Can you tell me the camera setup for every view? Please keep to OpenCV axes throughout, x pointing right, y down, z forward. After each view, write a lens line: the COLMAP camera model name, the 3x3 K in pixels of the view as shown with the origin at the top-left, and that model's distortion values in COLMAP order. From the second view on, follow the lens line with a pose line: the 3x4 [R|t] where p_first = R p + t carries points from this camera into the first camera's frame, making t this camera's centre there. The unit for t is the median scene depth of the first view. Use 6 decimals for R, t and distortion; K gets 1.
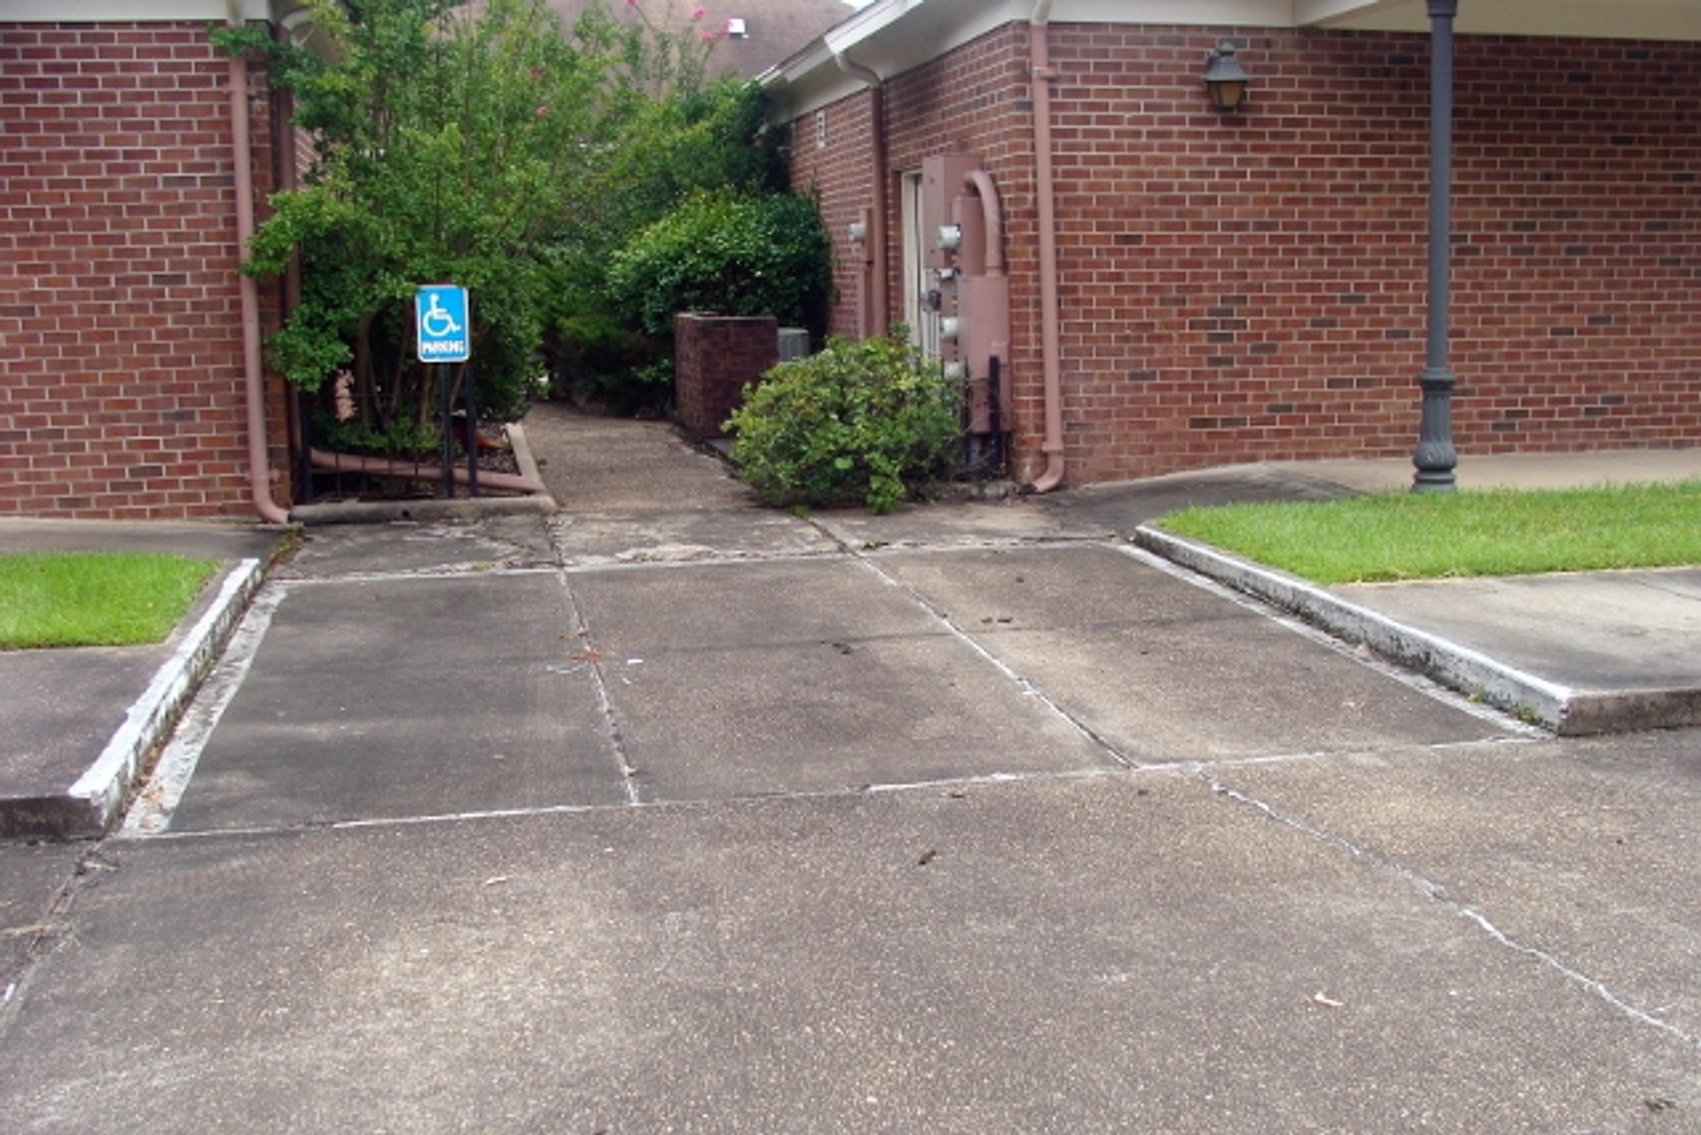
lens RADIAL K [[1876.5, 0, 850.5], [0, 1876.5, 567.5], [0, 0, 1]] dist [-0.195671, 0.013267]
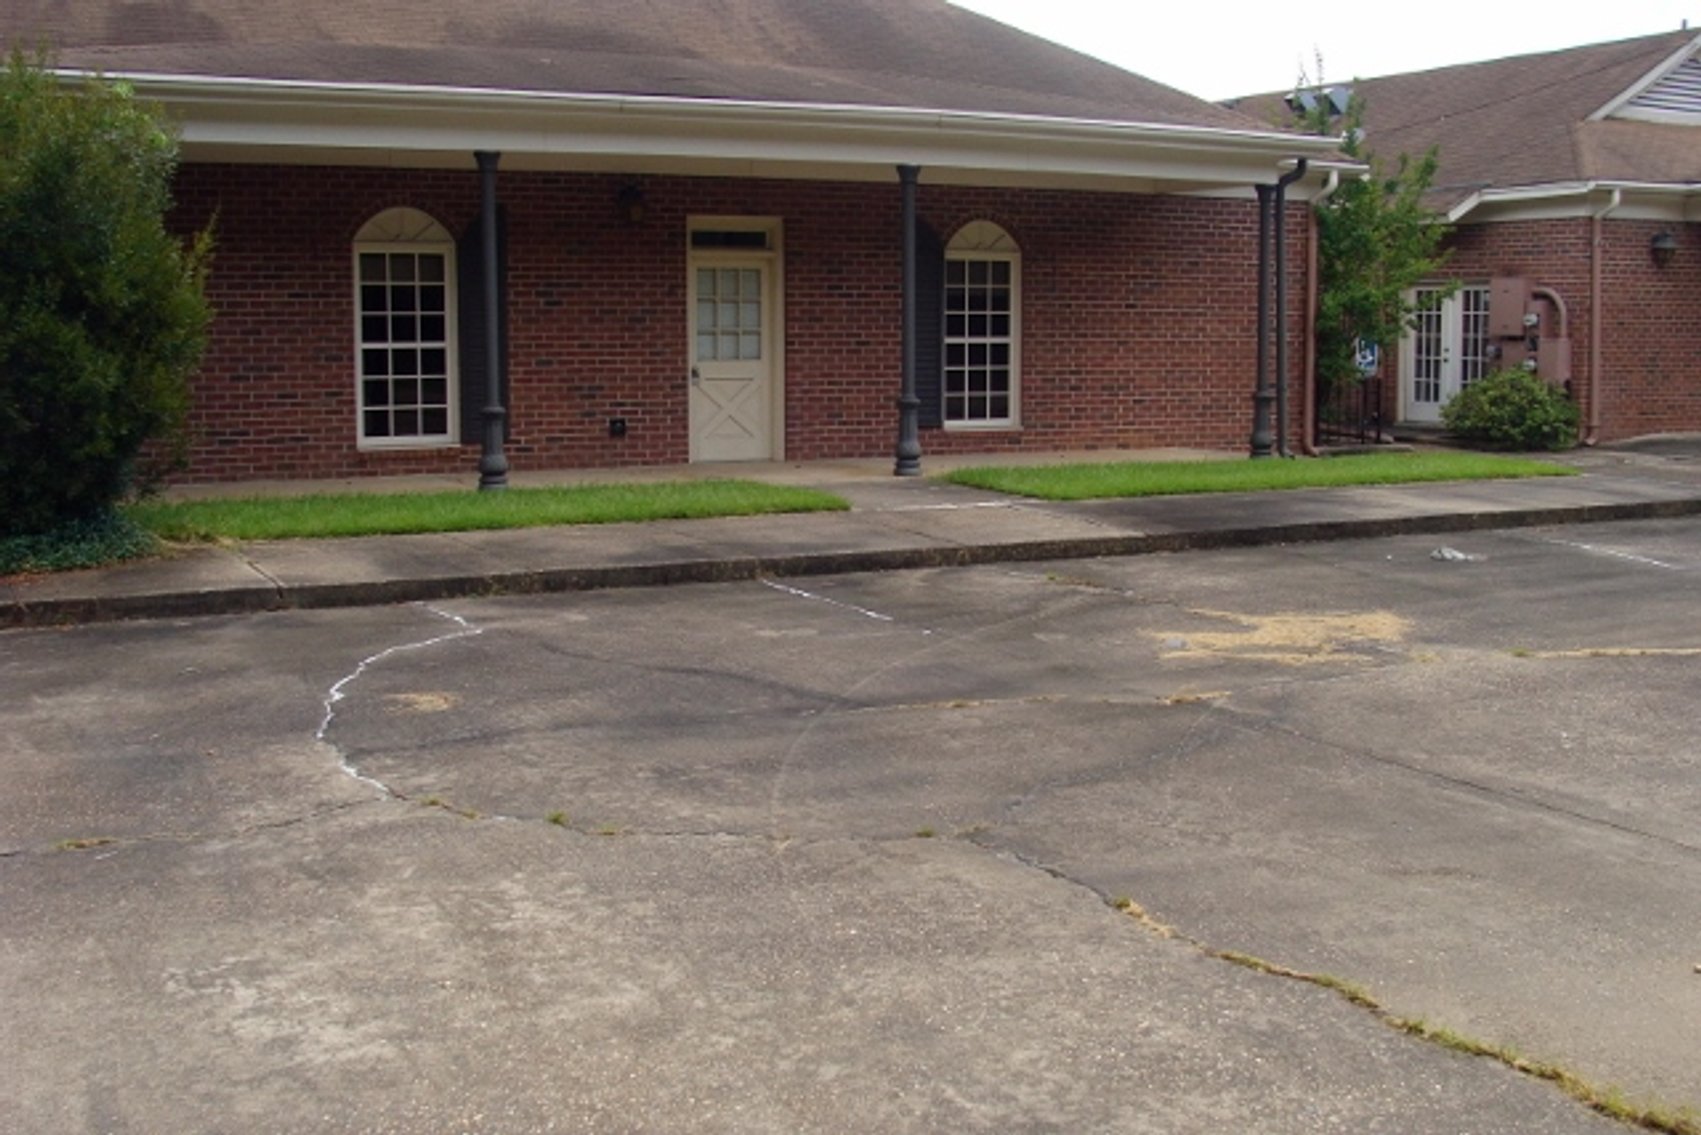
lens RADIAL K [[1876.5, 0, 850.5], [0, 1876.5, 567.5], [0, 0, 1]] dist [-0.195671, 0.013267]
pose [[0.974934, -0.022840, 0.221318, -1.135299], [0.031321, 0.998900, -0.034888, 0.136815], [-0.220277, 0.040946, 0.974577, -0.748668]]
